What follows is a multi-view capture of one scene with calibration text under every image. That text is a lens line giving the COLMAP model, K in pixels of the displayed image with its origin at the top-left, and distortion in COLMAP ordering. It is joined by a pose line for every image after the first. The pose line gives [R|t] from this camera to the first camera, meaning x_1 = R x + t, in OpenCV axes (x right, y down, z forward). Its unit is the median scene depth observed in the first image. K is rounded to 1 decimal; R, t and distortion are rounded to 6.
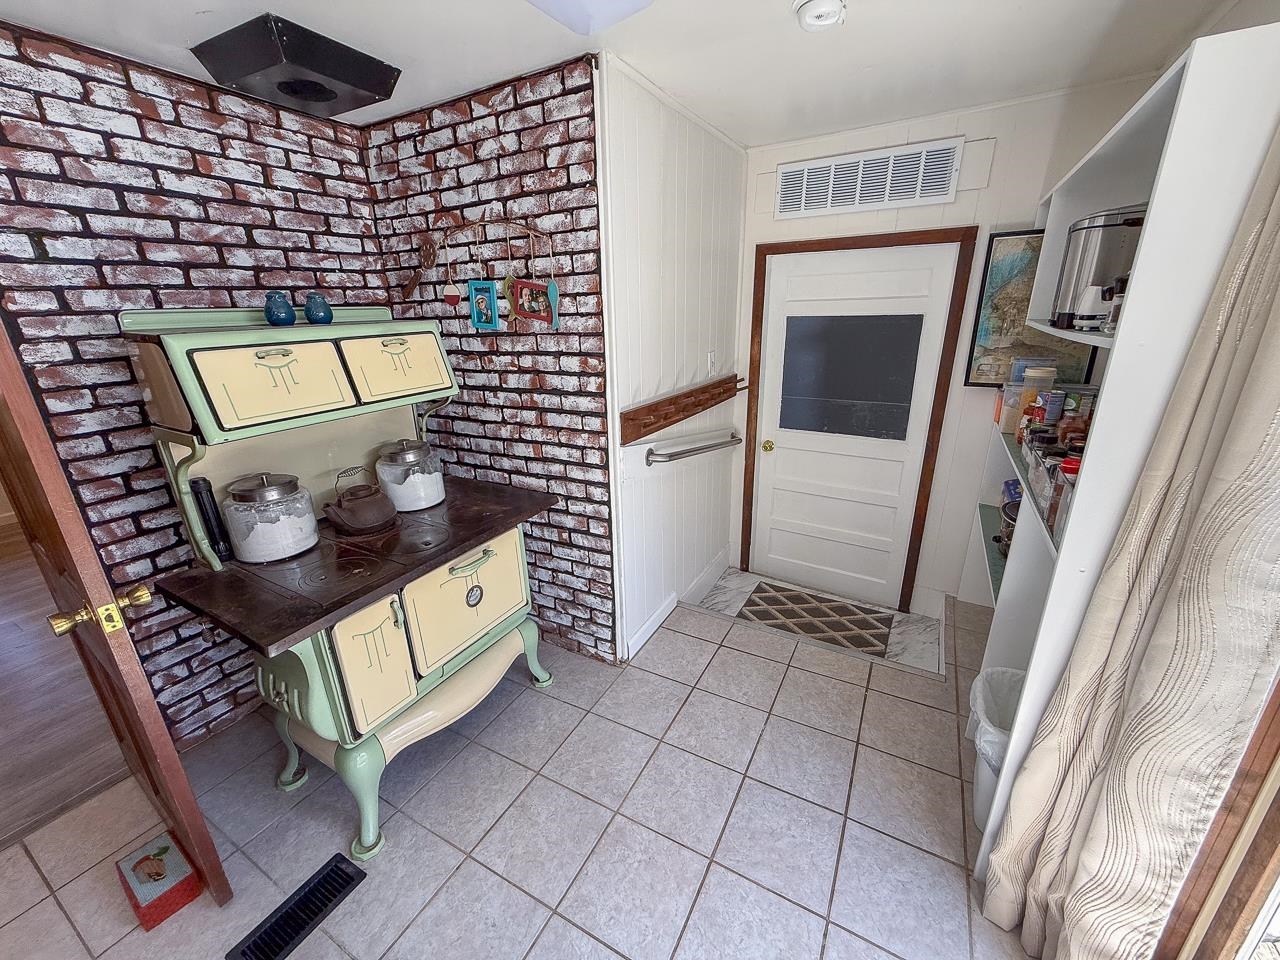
lens RADIAL K [[508.4, 0, 637.7], [0, 508.4, 479.2], [0, 0, 1]] dist [0.000784, -0.000095]
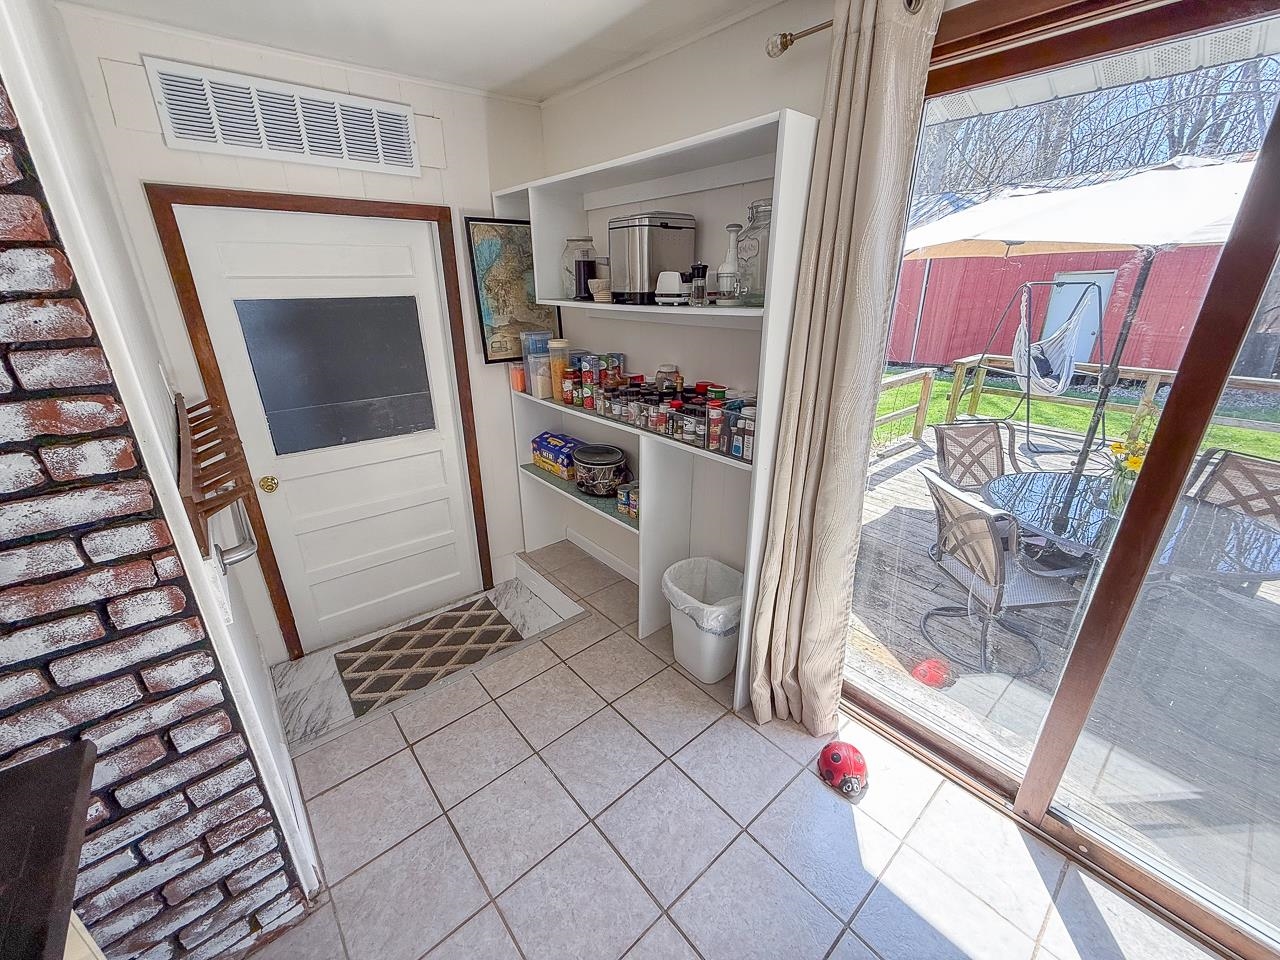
lens RADIAL K [[508.4, 0, 637.7], [0, 508.4, 479.2], [0, 0, 1]] dist [0.000784, -0.000095]
pose [[0.346161, -0.321513, 0.881364, -0.273741], [0.296807, 0.928722, 0.222216, -0.111103], [-0.889988, 0.184673, 0.416915, 0.351903]]
